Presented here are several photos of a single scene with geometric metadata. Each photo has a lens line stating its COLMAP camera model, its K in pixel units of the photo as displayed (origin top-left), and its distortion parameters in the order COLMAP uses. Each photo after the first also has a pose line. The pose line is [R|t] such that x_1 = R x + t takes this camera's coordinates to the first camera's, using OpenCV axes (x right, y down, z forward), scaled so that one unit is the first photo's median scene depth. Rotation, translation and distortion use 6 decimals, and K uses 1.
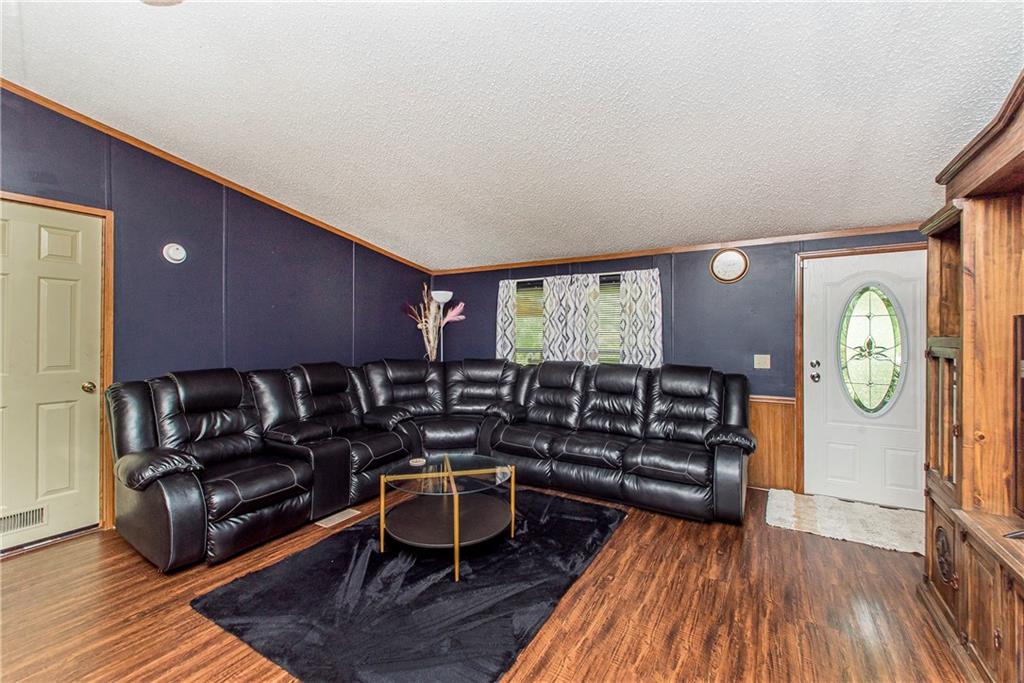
lens RADIAL K [[433.7, 0, 510.8], [0, 433.7, 338.1], [0, 0, 1]] dist [0.010557, -0.004055]
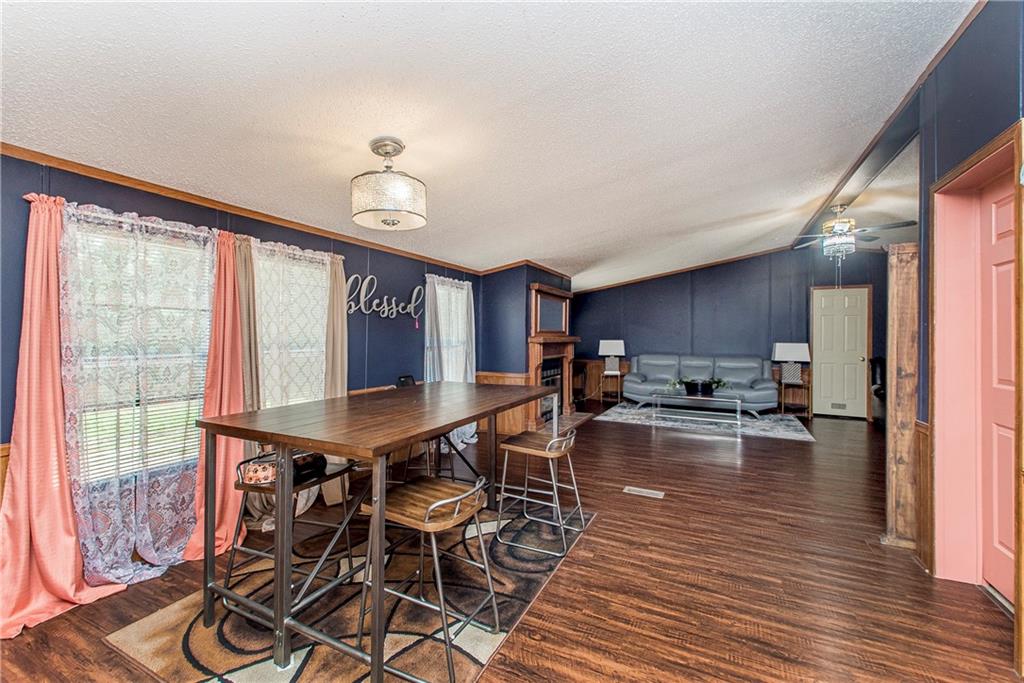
lens RADIAL K [[433.7, 0, 509.4], [0, 433.7, 336.9], [0, 0, 1]] dist [0.010557, -0.004055]
pose [[0.085933, -0.003008, -0.996296, 1.227112], [-0.003980, 0.999986, -0.003362, 0.008918], [0.996293, 0.004254, 0.085920, -1.114762]]
